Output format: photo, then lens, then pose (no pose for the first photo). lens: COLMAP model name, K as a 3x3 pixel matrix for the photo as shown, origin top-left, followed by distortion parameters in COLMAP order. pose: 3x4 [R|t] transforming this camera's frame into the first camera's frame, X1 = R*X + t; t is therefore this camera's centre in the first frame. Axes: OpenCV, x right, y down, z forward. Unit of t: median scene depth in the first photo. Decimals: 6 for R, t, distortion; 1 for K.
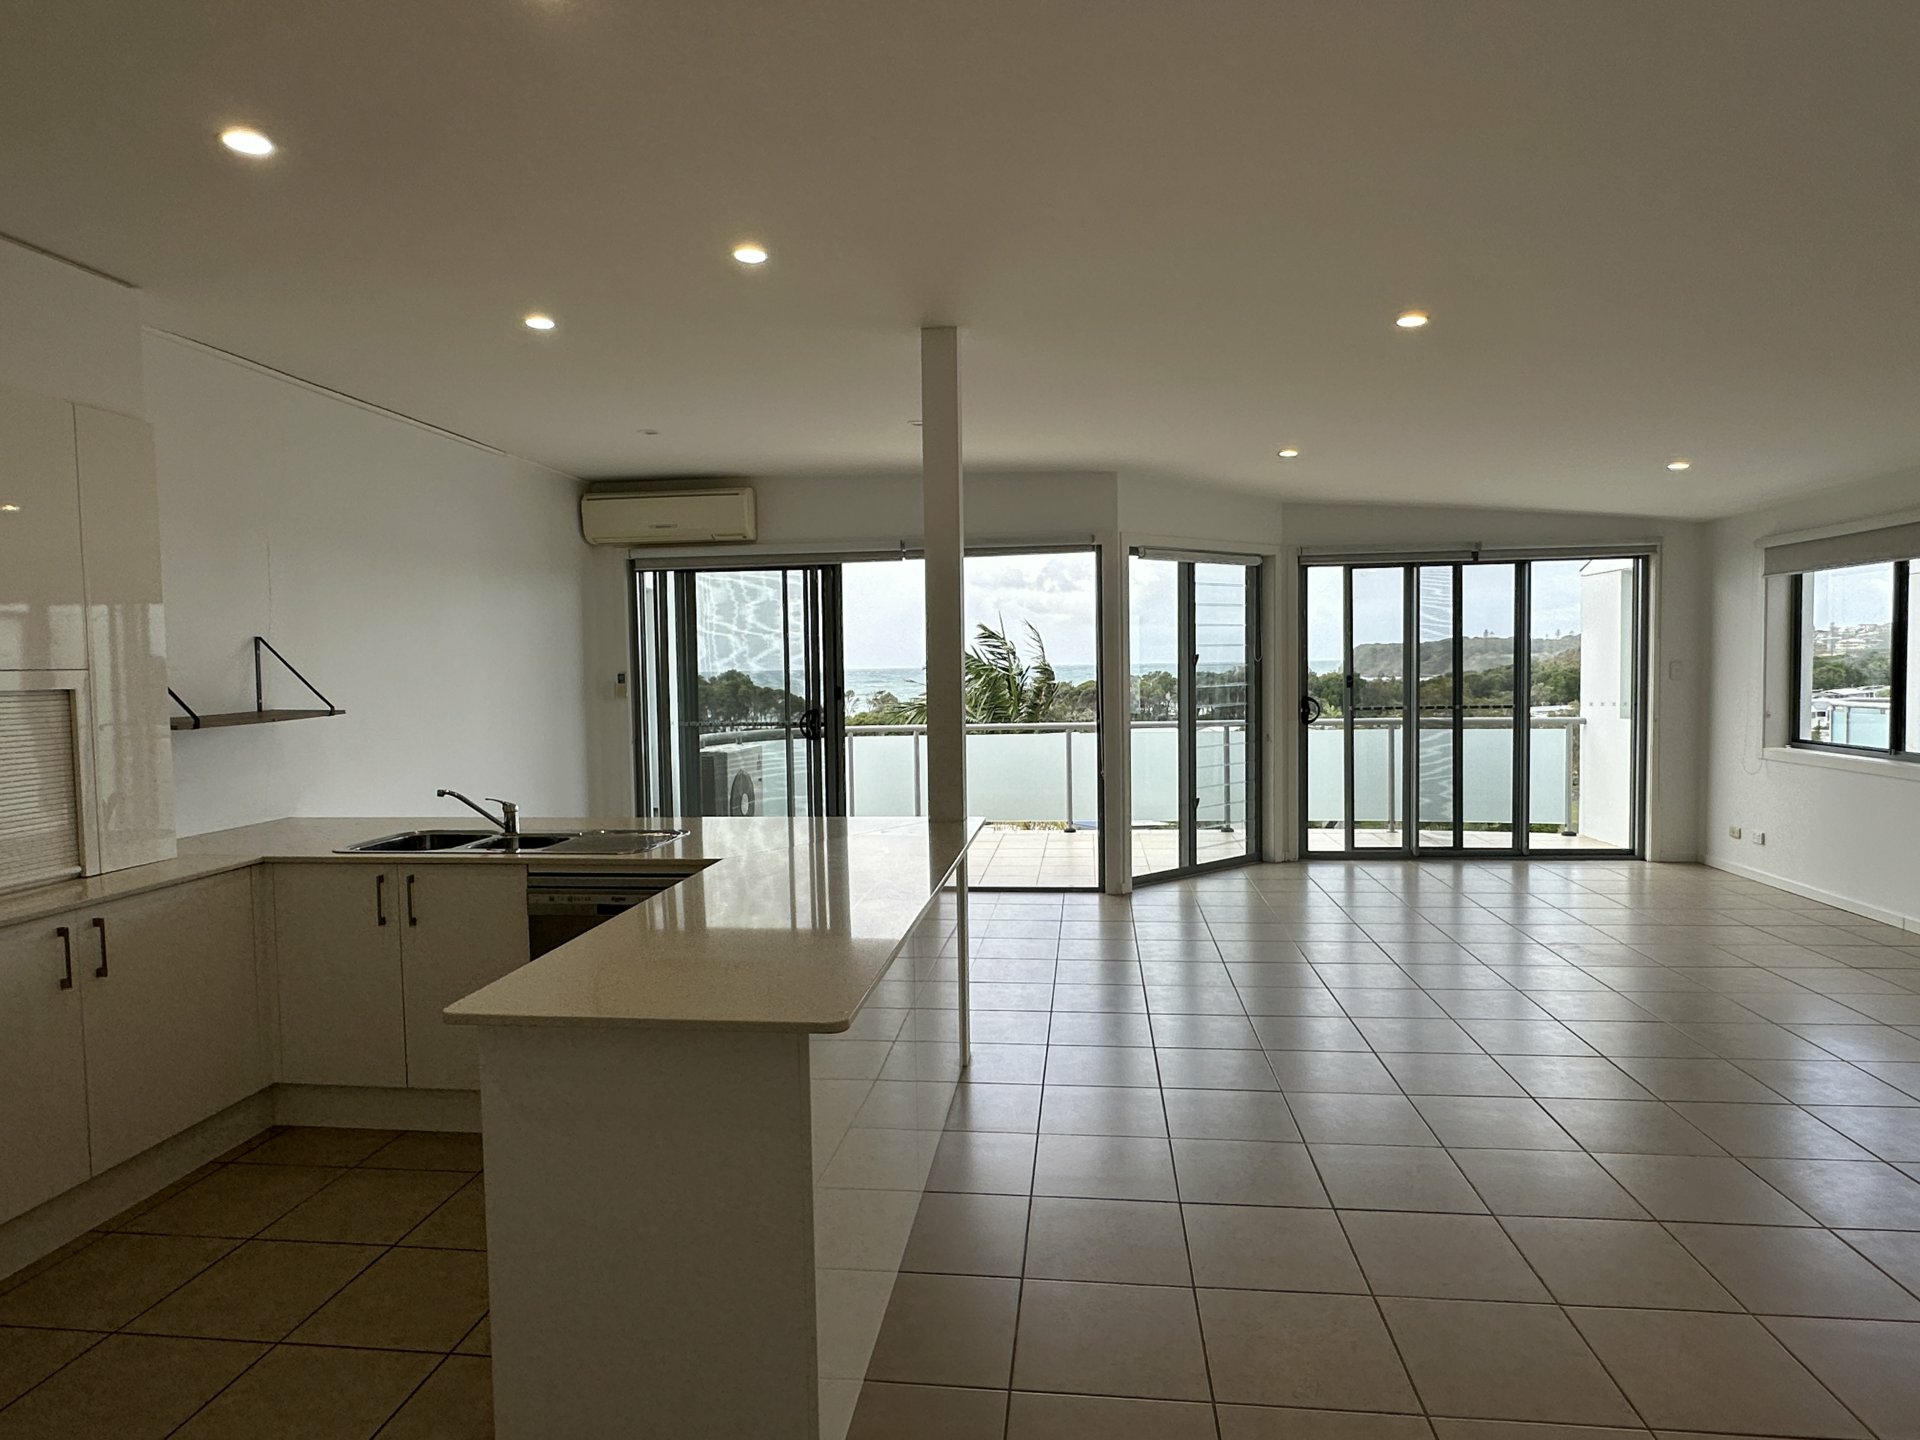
lens RADIAL K [[1103.8, 0, 960.0], [0, 1103.8, 720.0], [0, 0, 1]] dist [-0.000605, -0.000429]
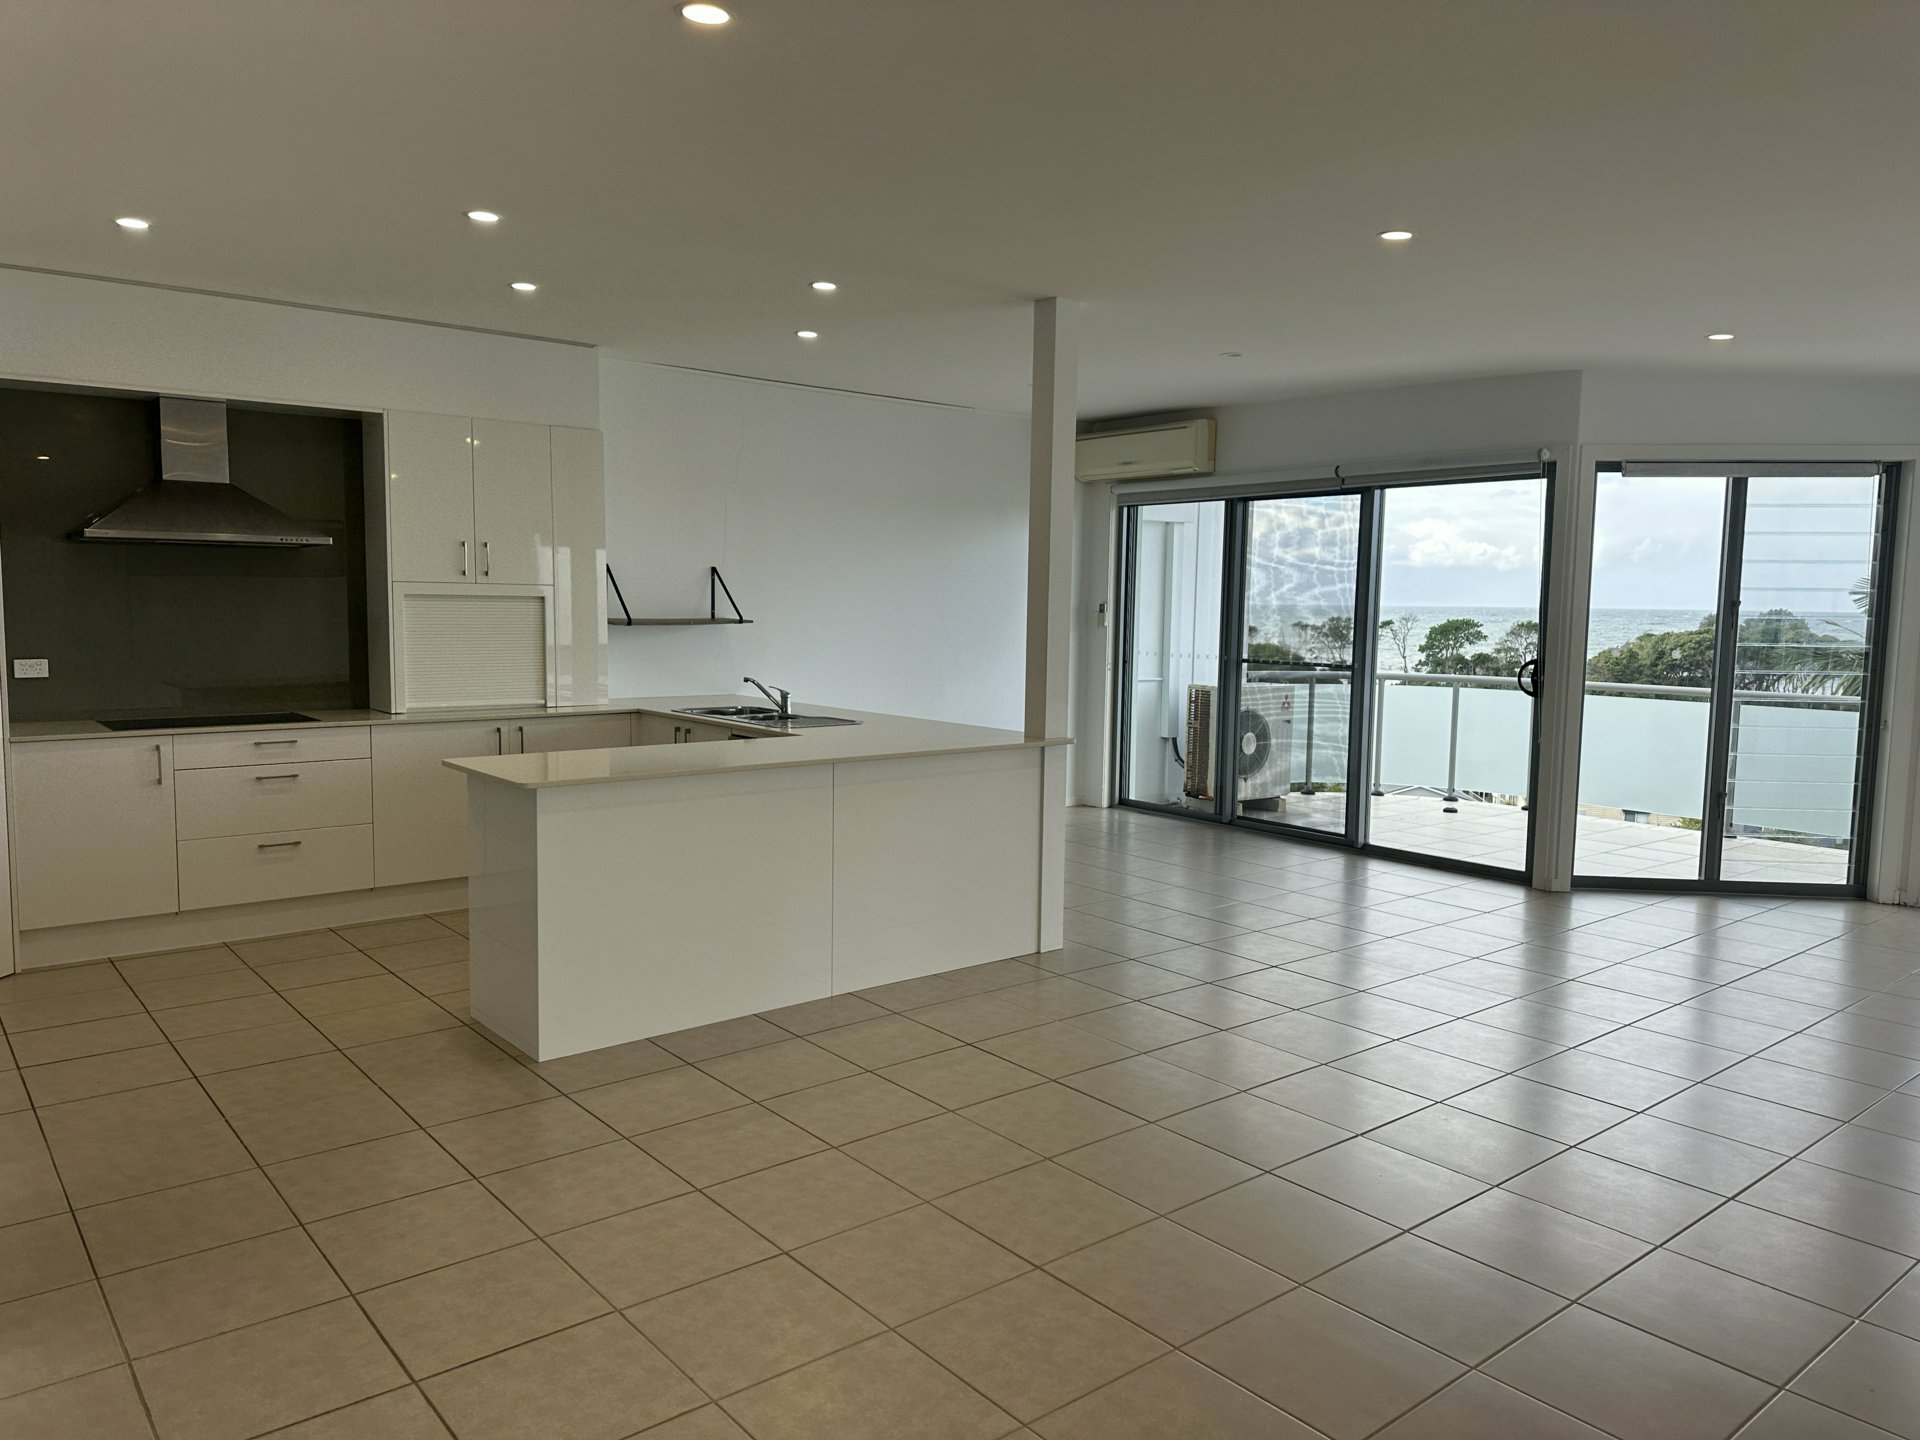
lens RADIAL K [[1339.4, 0, 960.0], [0, 1339.4, 720.0], [0, 0, 1]] dist [0.104456, -0.137321]
pose [[0.720618, 0.091682, -0.687244, 0.546235], [-0.063261, 0.995778, 0.066509, -0.008365], [0.690440, -0.004452, 0.723375, -0.034608]]
